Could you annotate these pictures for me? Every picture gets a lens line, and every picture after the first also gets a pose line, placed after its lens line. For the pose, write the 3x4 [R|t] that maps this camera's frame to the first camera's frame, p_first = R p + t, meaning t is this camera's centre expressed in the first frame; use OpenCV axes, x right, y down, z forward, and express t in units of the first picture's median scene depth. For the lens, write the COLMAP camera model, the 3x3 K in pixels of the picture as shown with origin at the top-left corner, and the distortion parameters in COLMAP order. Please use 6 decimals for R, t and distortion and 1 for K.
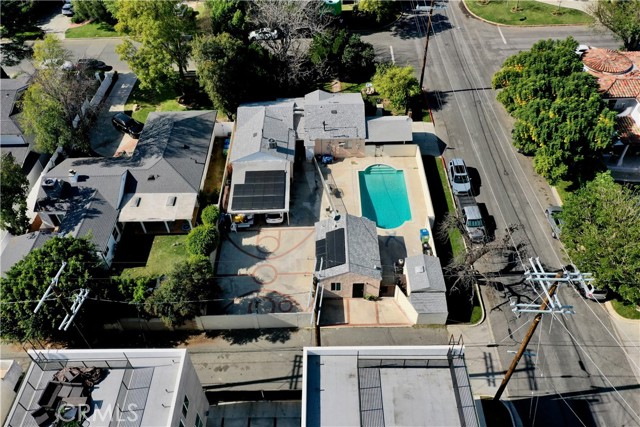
lens RADIAL K [[505.0, 0, 321.7], [0, 505.0, 214.6], [0, 0, 1]] dist [0.006951, 0.003278]
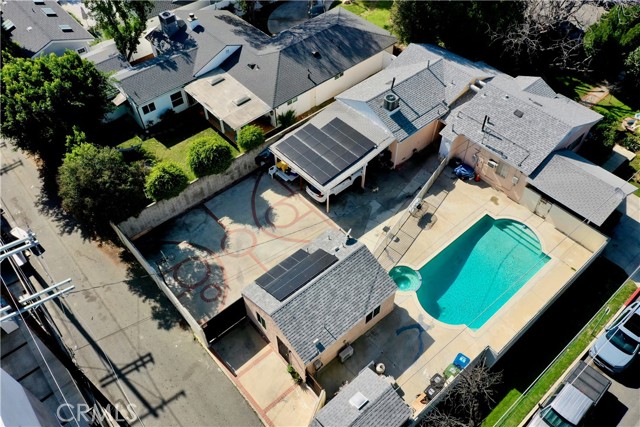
lens RADIAL K [[506.7, 0, 319.0], [0, 506.7, 212.0], [0, 0, 1]] dist [0.012708, -0.000182]
pose [[0.650740, 0.582317, -0.487282, 0.259625], [-0.542610, 0.805553, 0.238032, -0.135277], [0.531142, 0.109507, 0.840177, 0.406755]]
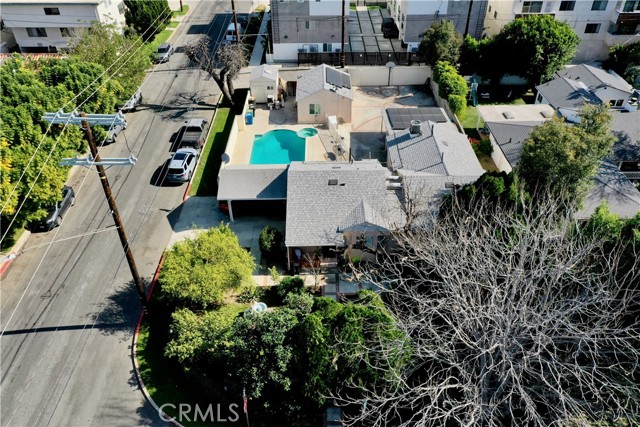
lens RADIAL K [[505.0, 0, 321.7], [0, 505.0, 214.6], [0, 0, 1]] dist [0.006951, 0.003278]
pose [[-0.999600, 0.022178, 0.017574, 0.035947], [0.020130, 0.120838, 0.992468, -0.919344], [0.019888, 0.992425, -0.121236, 1.252193]]
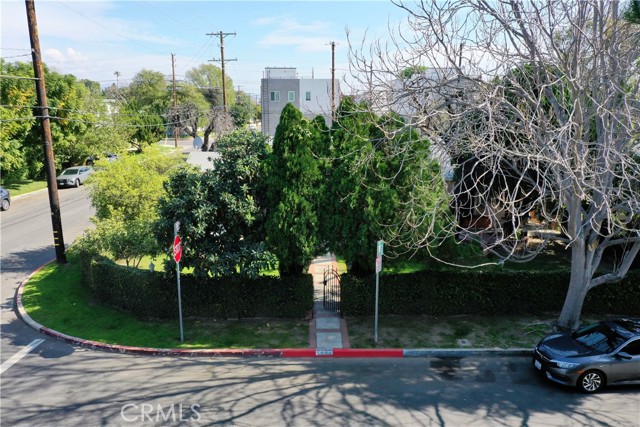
lens RADIAL K [[505.0, 0, 321.7], [0, 505.0, 214.6], [0, 0, 1]] dist [0.006951, 0.003278]
pose [[-0.999520, 0.028764, -0.011470, 0.043561], [0.005898, 0.540445, 0.841359, -0.676532], [0.030400, 0.840887, -0.540356, 1.501426]]
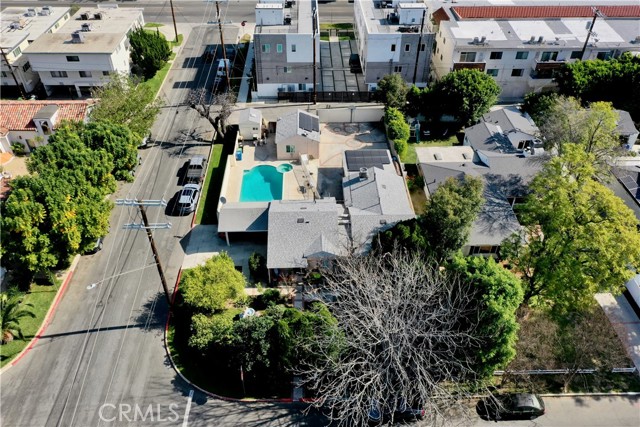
lens RADIAL K [[506.7, 0, 319.0], [0, 506.7, 212.0], [0, 0, 1]] dist [0.012708, -0.000182]
pose [[-0.999618, 0.027495, -0.002903, -0.000812], [-0.000628, 0.082412, 0.996598, -1.209807], [0.027641, 0.996219, -0.082363, 1.191067]]
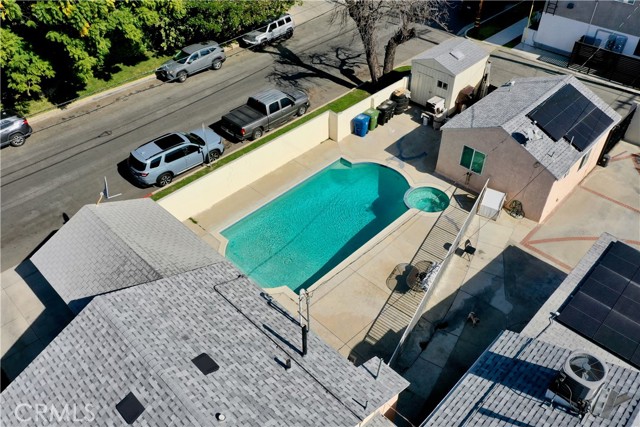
lens RADIAL K [[505.0, 0, 321.7], [0, 505.0, 214.6], [0, 0, 1]] dist [0.006951, 0.003278]
pose [[-0.709622, -0.446504, 0.545041, -0.108880], [0.520195, 0.189734, 0.832705, -0.405025], [-0.475220, 0.874434, 0.097629, 0.992107]]
